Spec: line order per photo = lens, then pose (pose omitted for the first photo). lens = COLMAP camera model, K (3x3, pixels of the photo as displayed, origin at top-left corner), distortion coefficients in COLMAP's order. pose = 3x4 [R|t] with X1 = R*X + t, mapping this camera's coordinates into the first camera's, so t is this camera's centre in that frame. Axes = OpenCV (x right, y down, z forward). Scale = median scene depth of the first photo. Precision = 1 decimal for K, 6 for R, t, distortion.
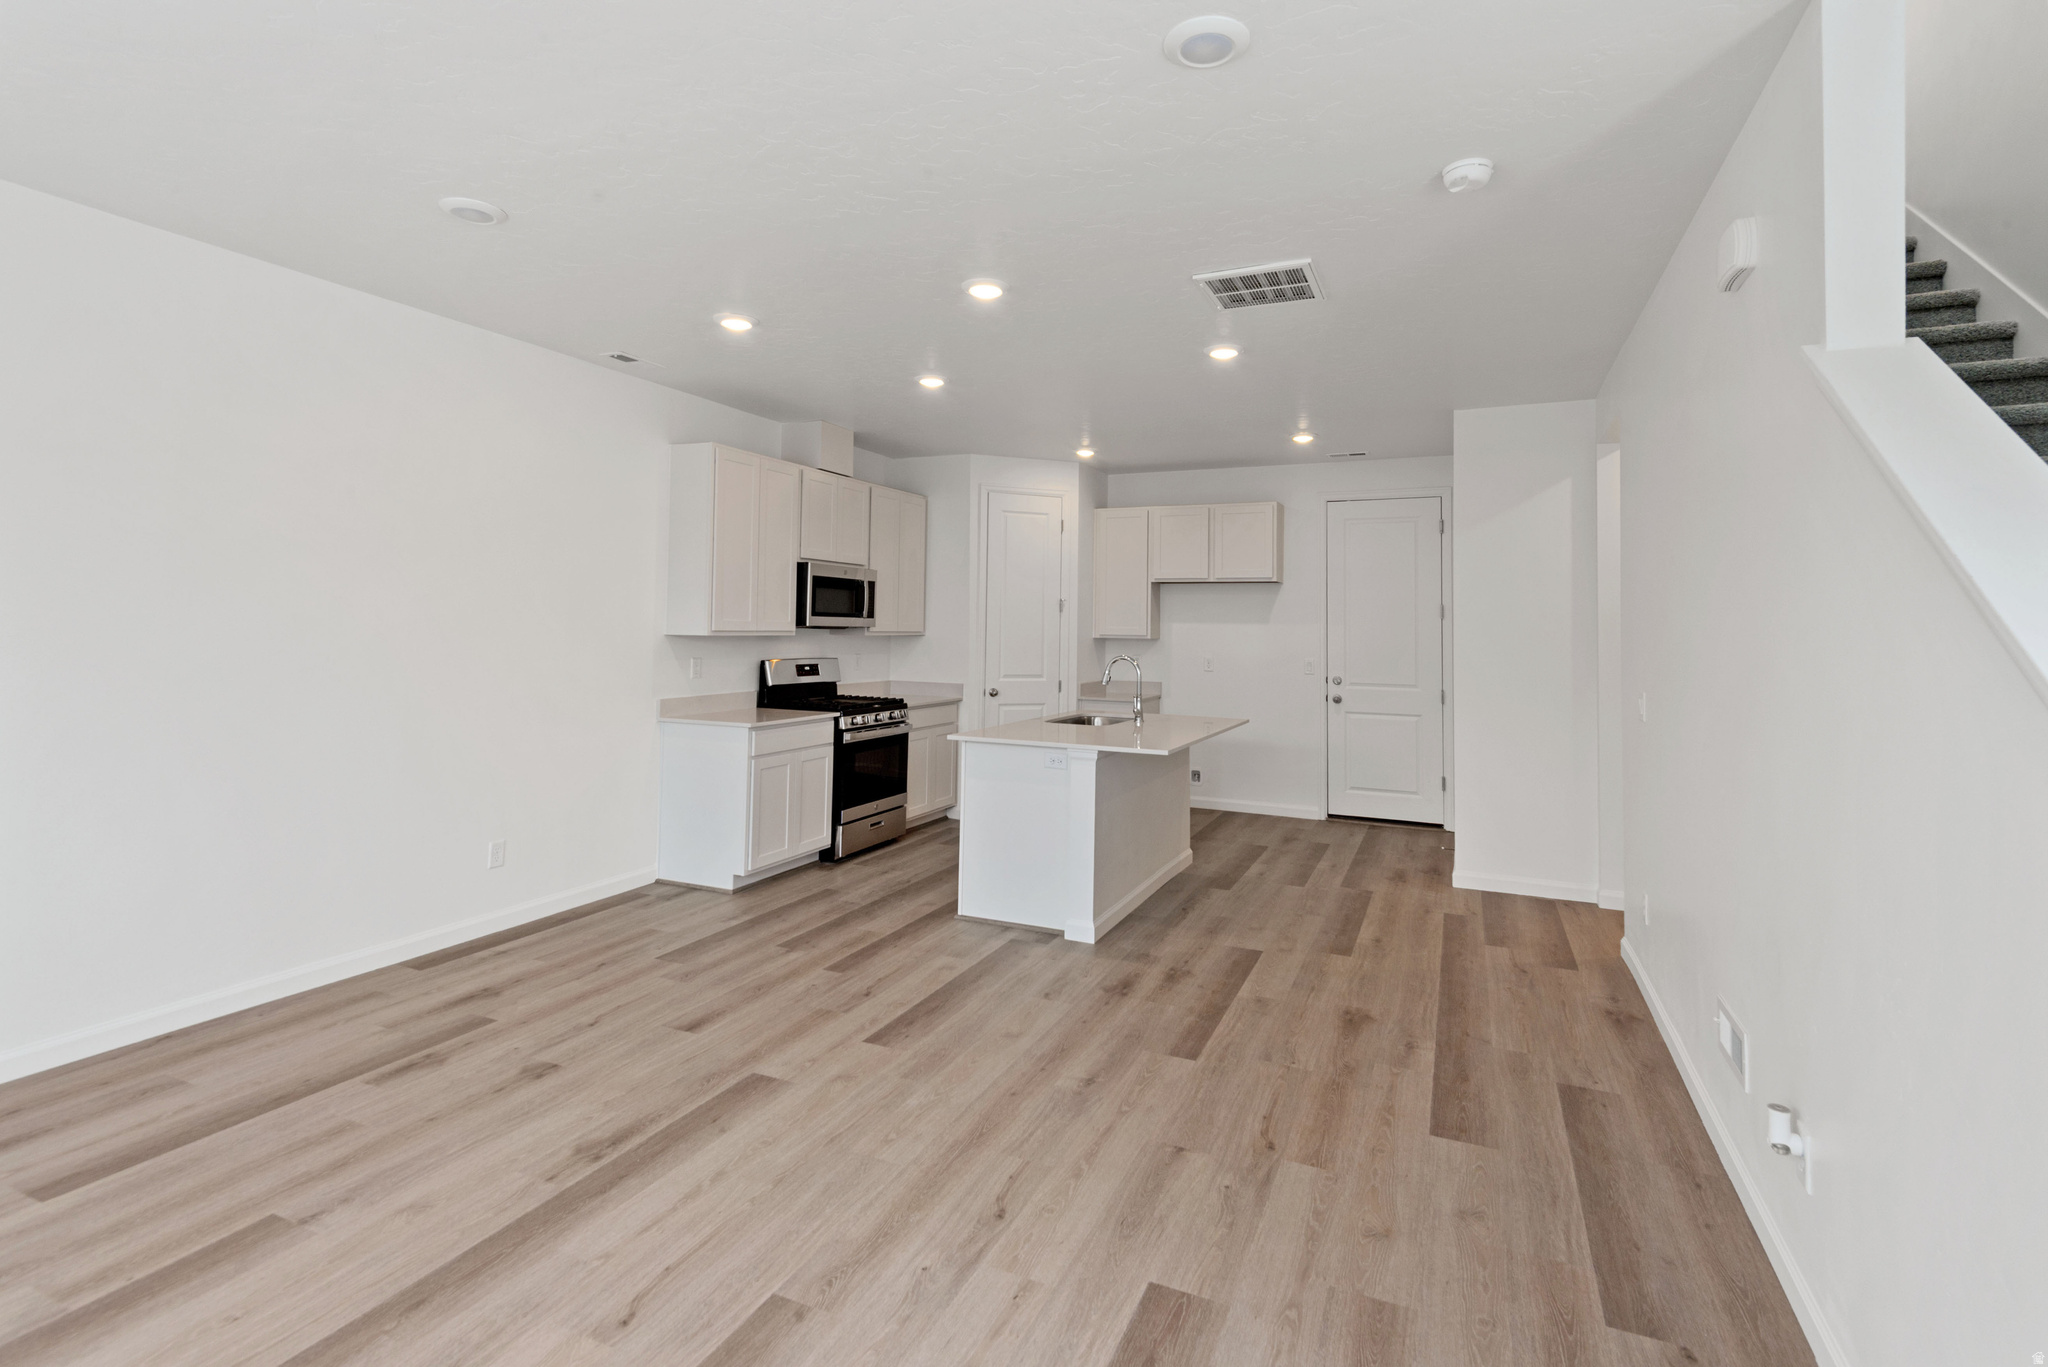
lens RADIAL K [[953.9, 0, 1032.3], [0, 953.9, 620.4], [0, 0, 1]] dist [-0.000594, -0.000901]
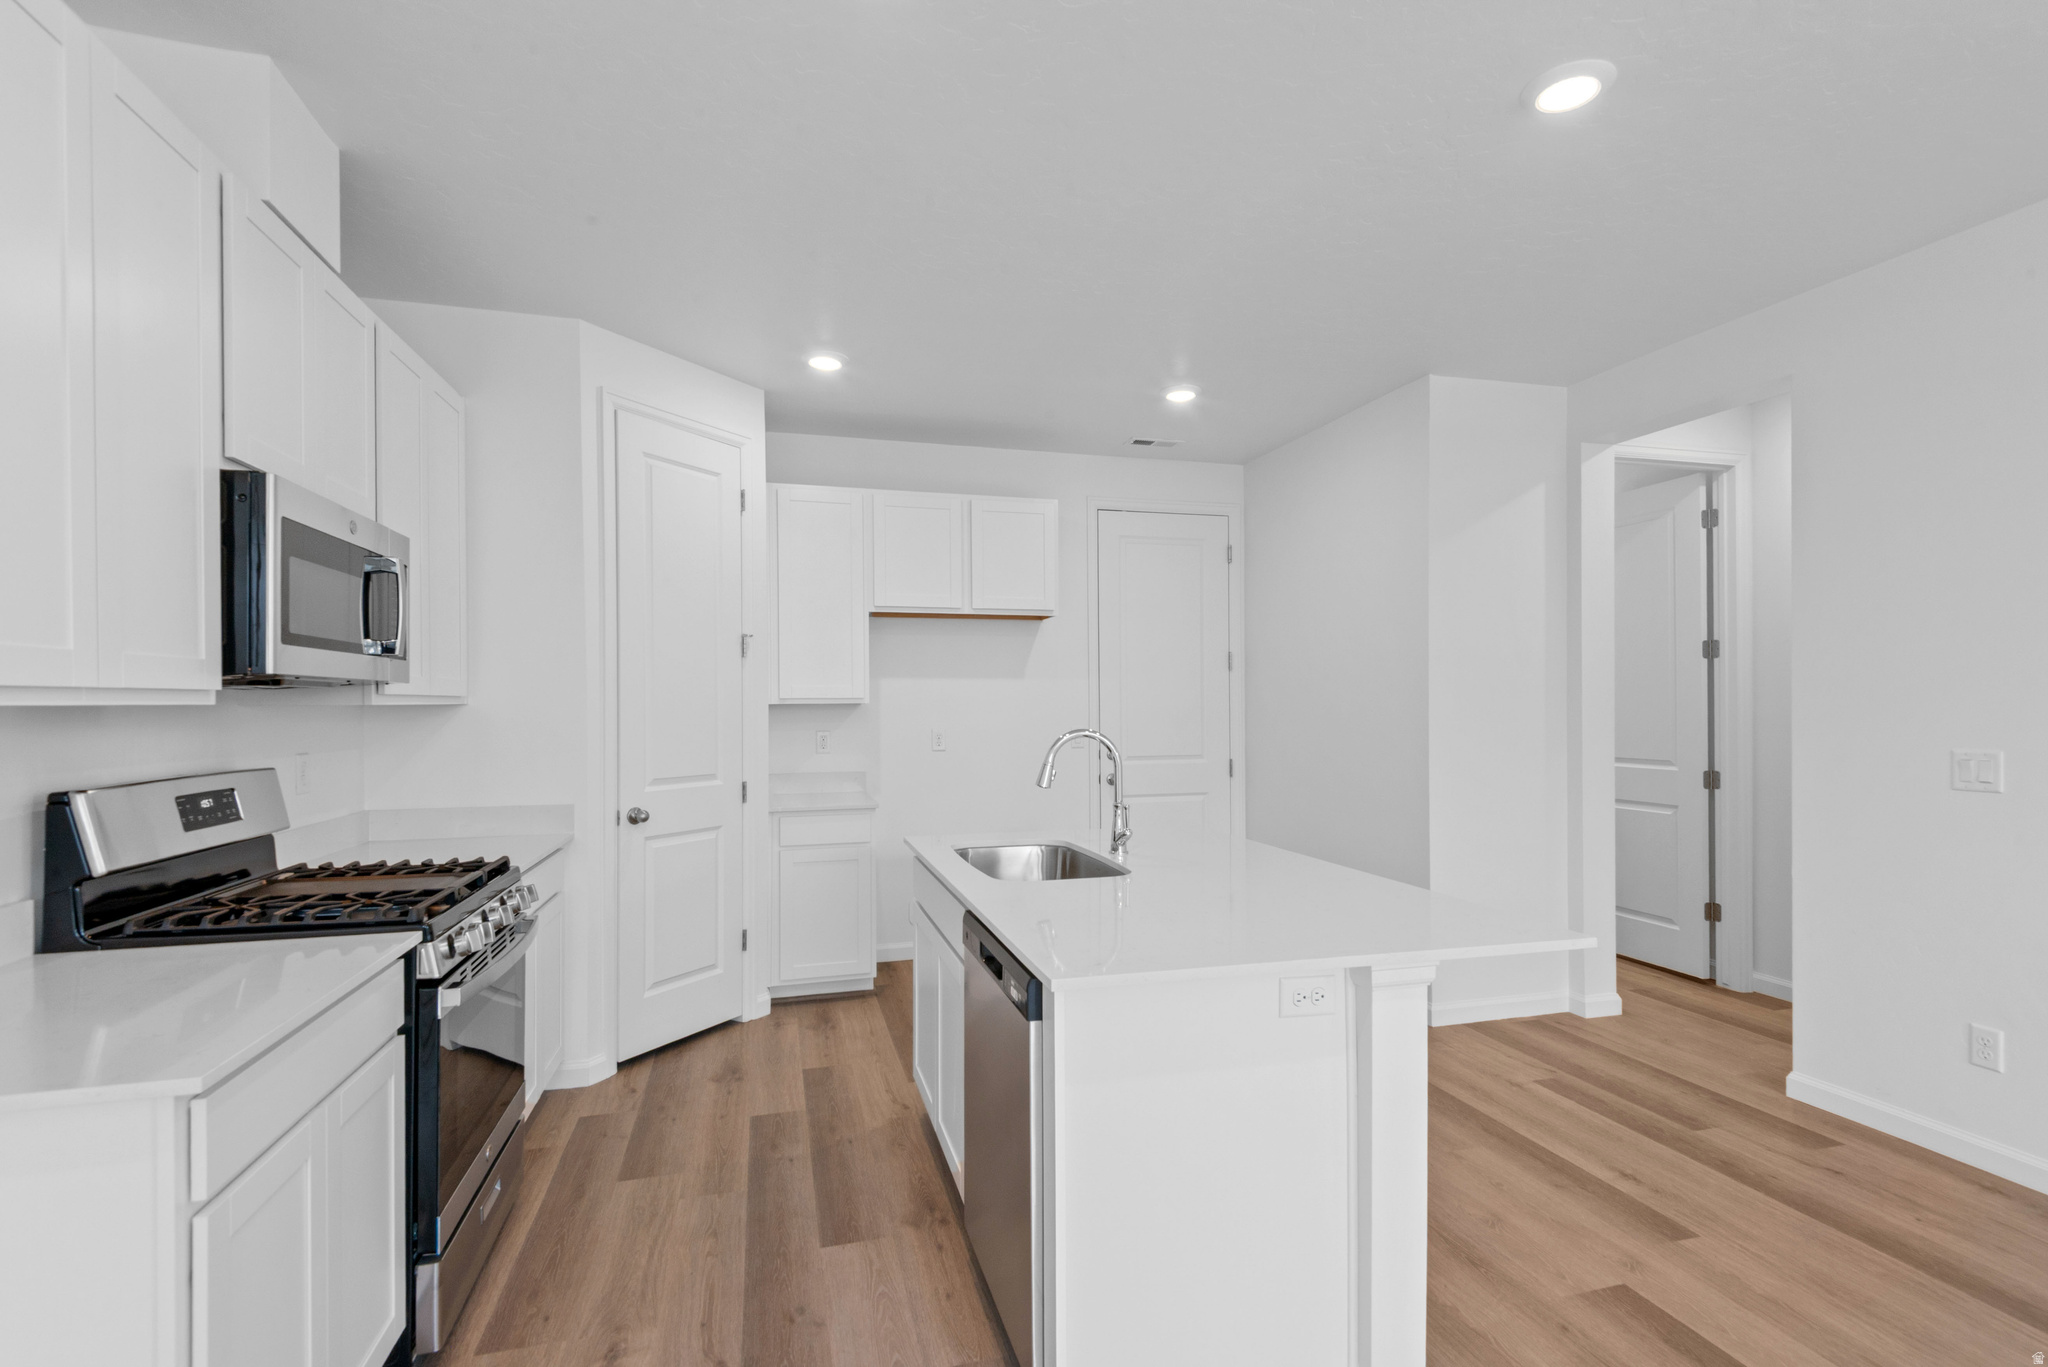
lens RADIAL K [[947.1, 0, 1026.7], [0, 947.1, 712.7], [0, 0, 1]] dist [-0.001155, -0.000531]
pose [[0.766831, -0.025543, 0.641340, -0.249579], [0.010371, 0.999570, 0.027410, 0.012527], [-0.641765, -0.014368, 0.766767, 0.606694]]
